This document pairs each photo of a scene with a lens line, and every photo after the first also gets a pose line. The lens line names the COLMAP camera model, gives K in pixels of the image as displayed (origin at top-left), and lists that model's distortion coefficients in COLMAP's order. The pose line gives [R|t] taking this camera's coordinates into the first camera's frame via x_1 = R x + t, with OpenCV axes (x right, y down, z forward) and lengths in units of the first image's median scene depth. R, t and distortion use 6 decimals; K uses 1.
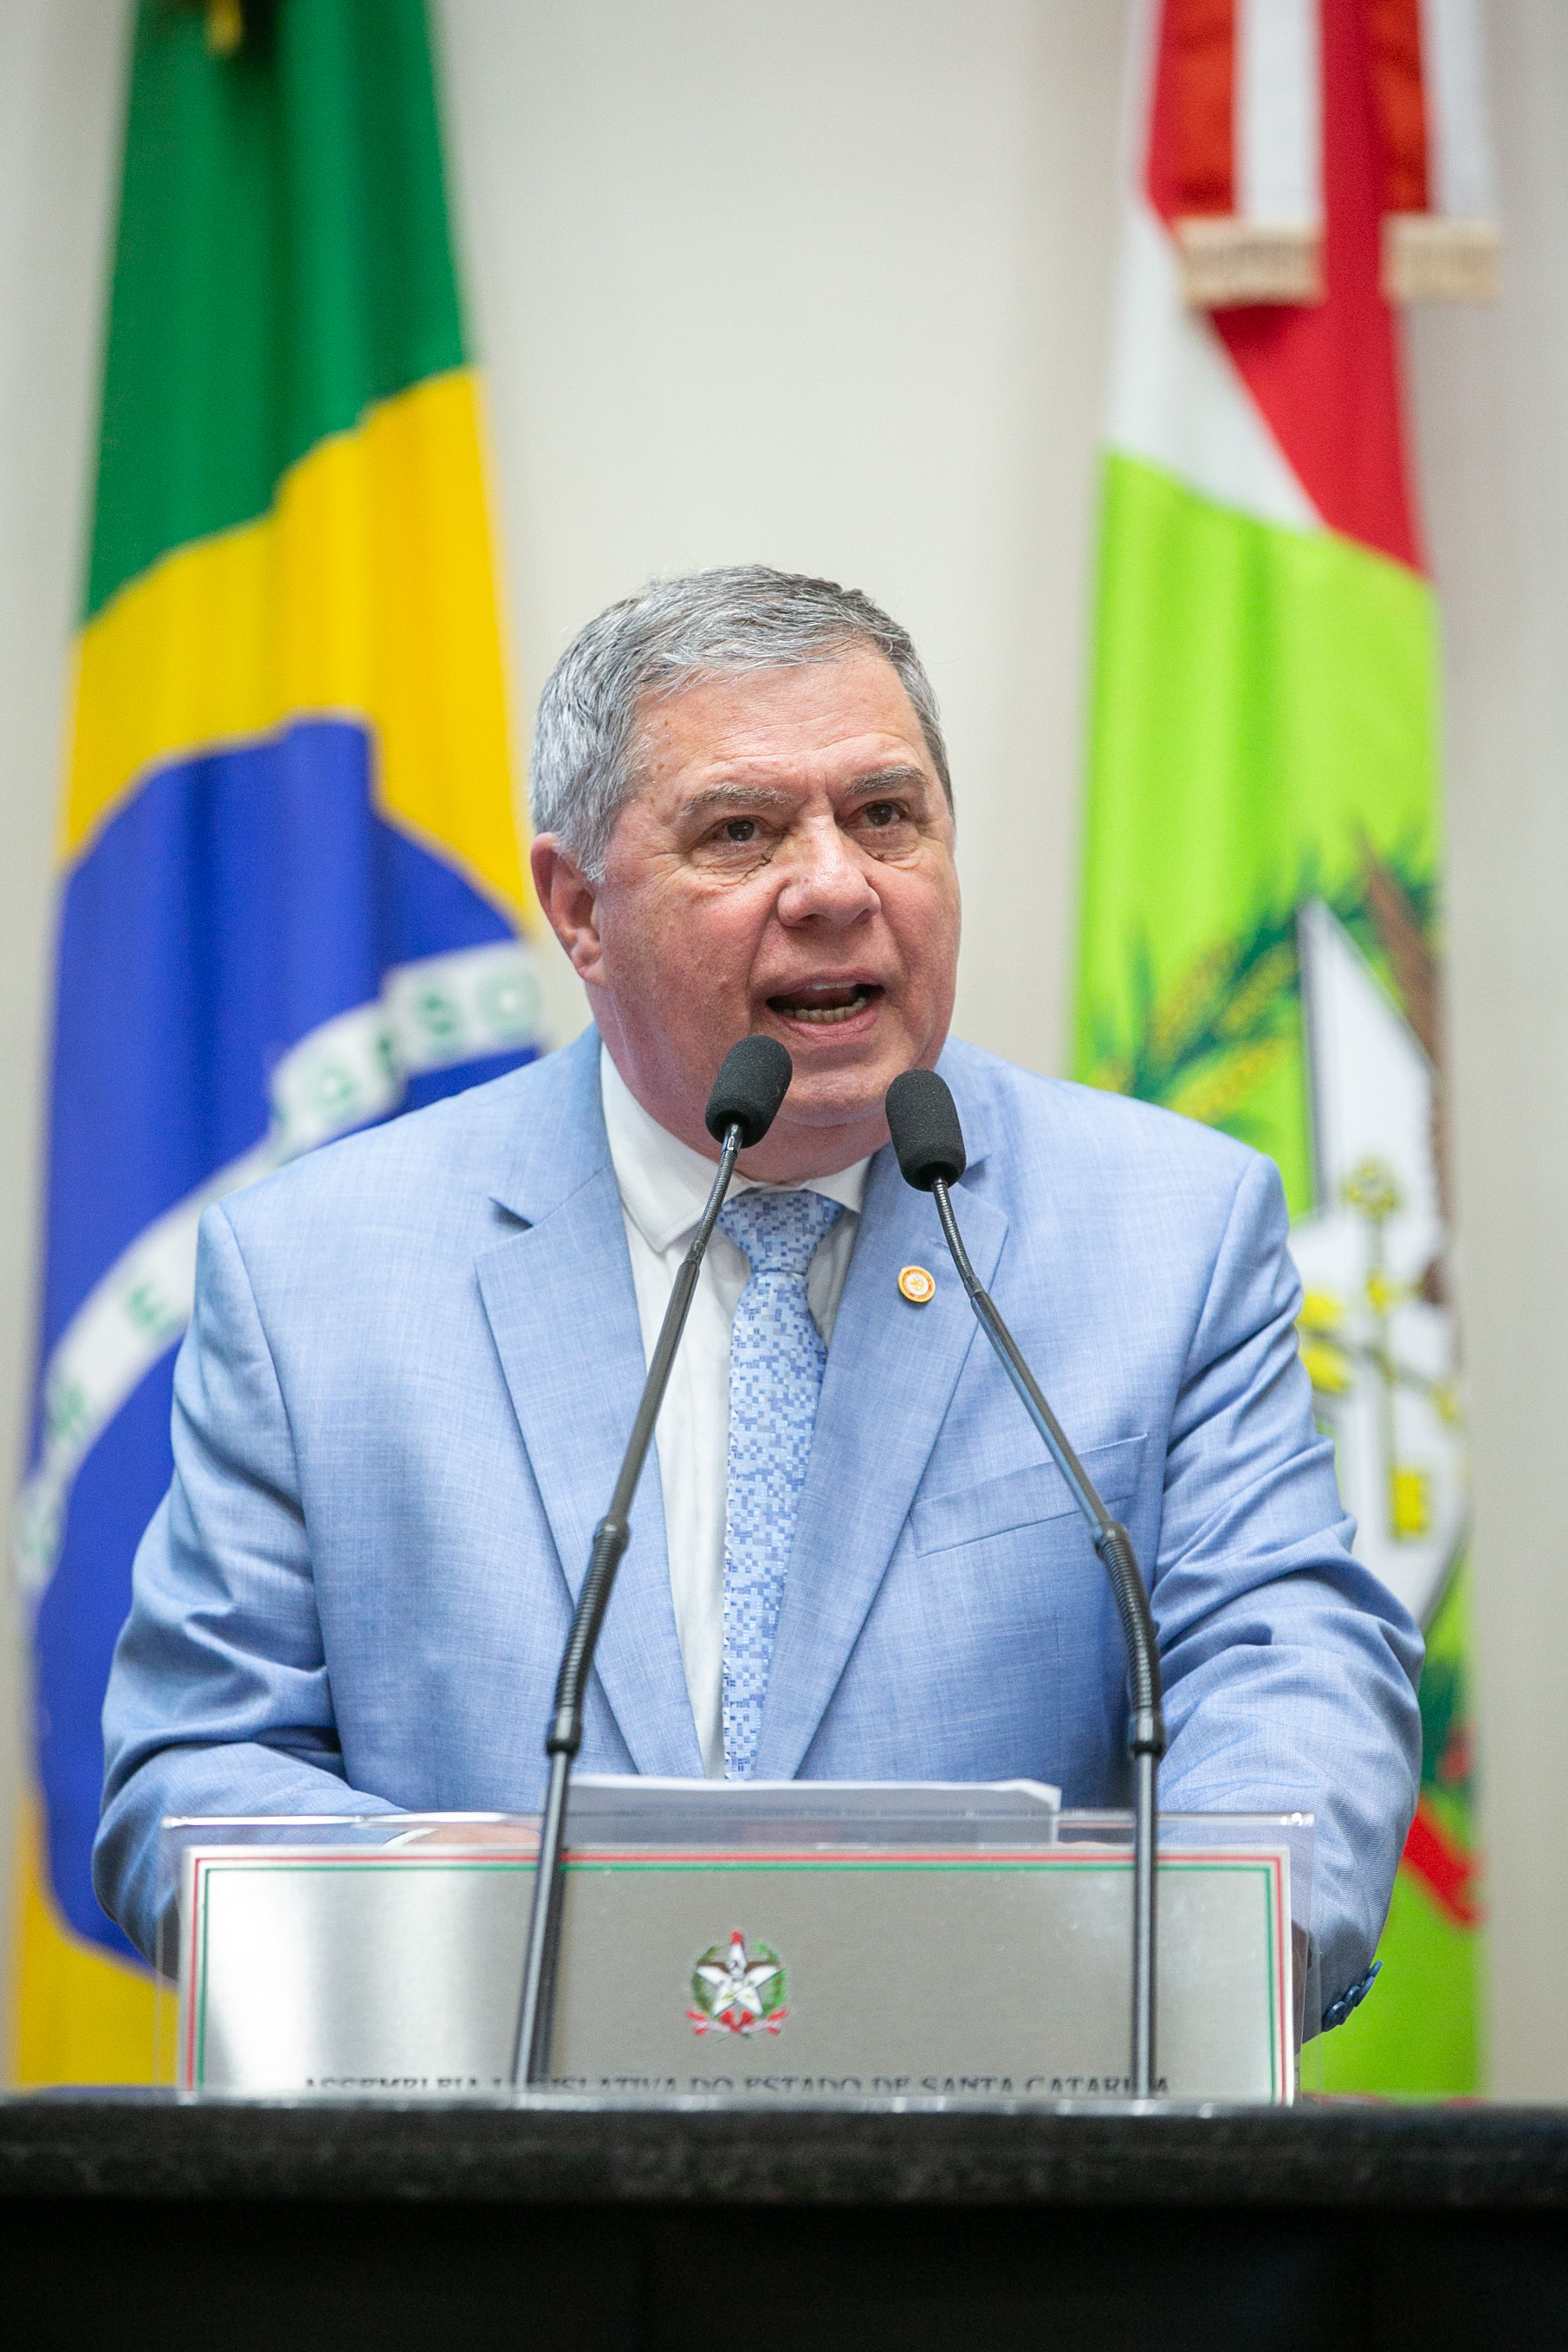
lens RADIAL K [[13396.1, 0, 784.0], [0, 13396.1, 1176.0], [0, 0, 1]] dist [0.236280, 3.335201]
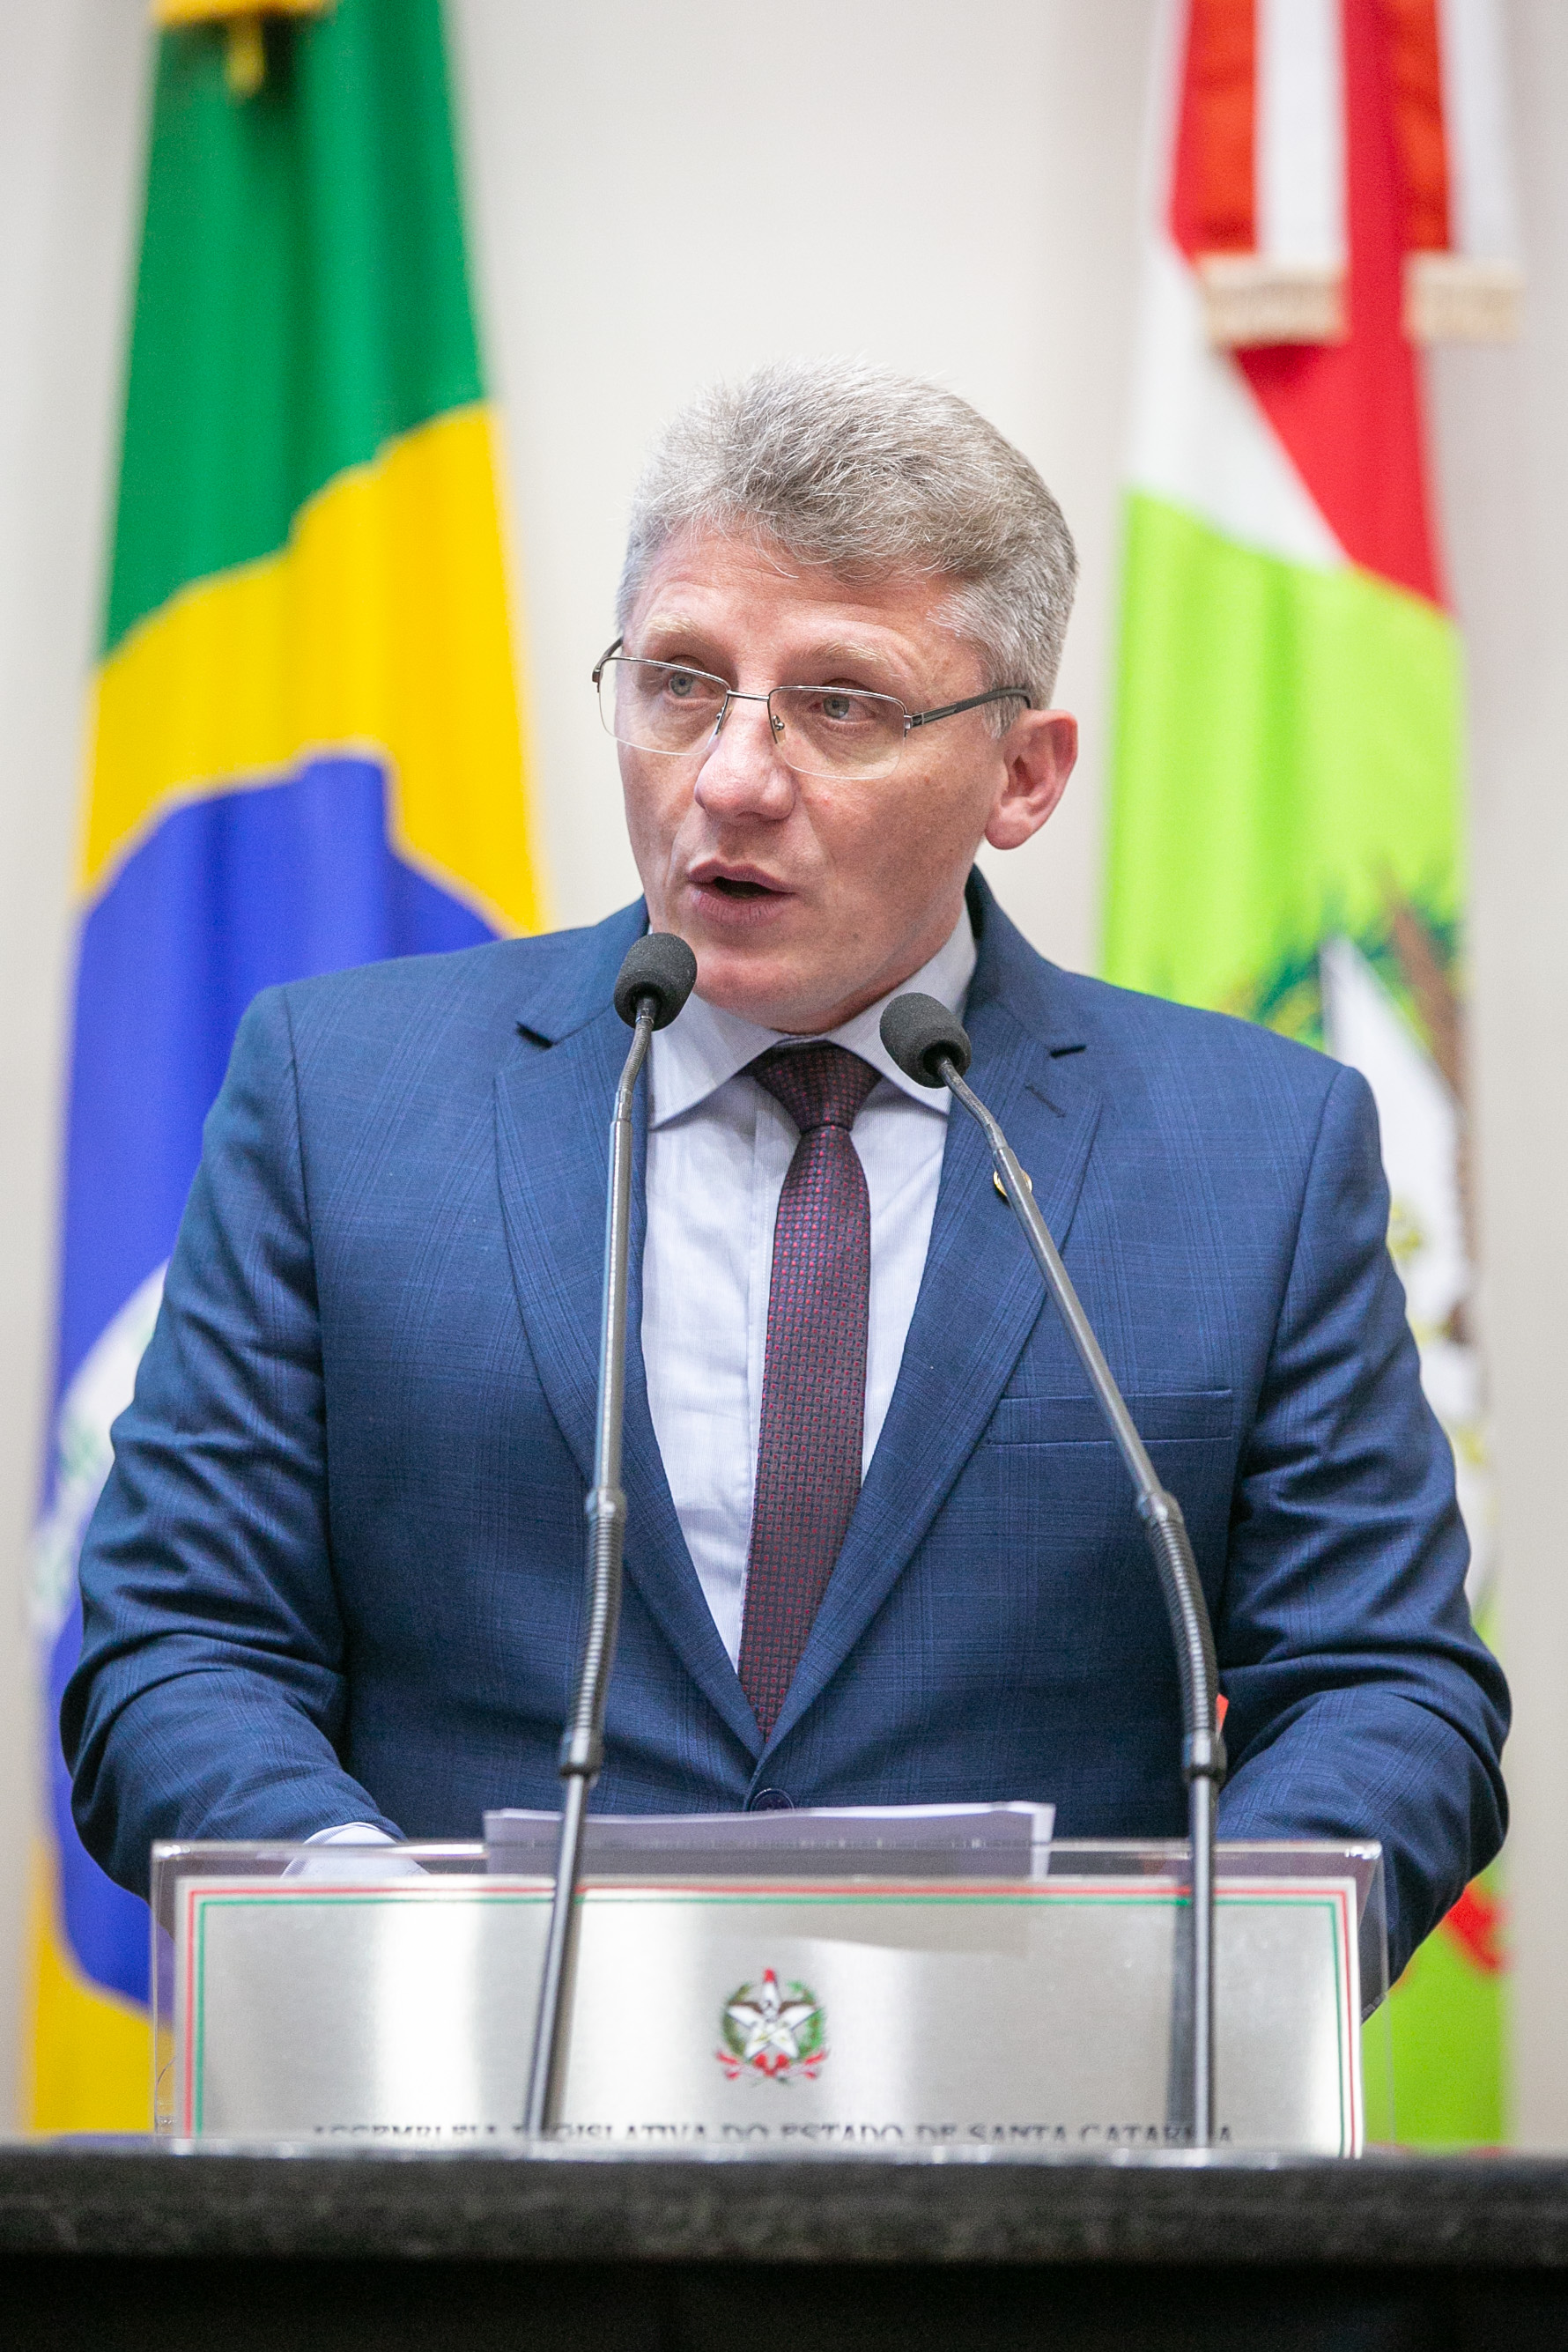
lens RADIAL K [[11094.1, 0, 784.0], [0, 11094.1, 1176.0], [0, 0, 1]] dist [-0.065023, 7.948915]
pose [[0.999993, 0.001439, 0.003352, -0.005244], [-0.001377, 0.999829, -0.018448, 0.015261], [-0.003378, 0.018444, 0.999824, 0.224479]]
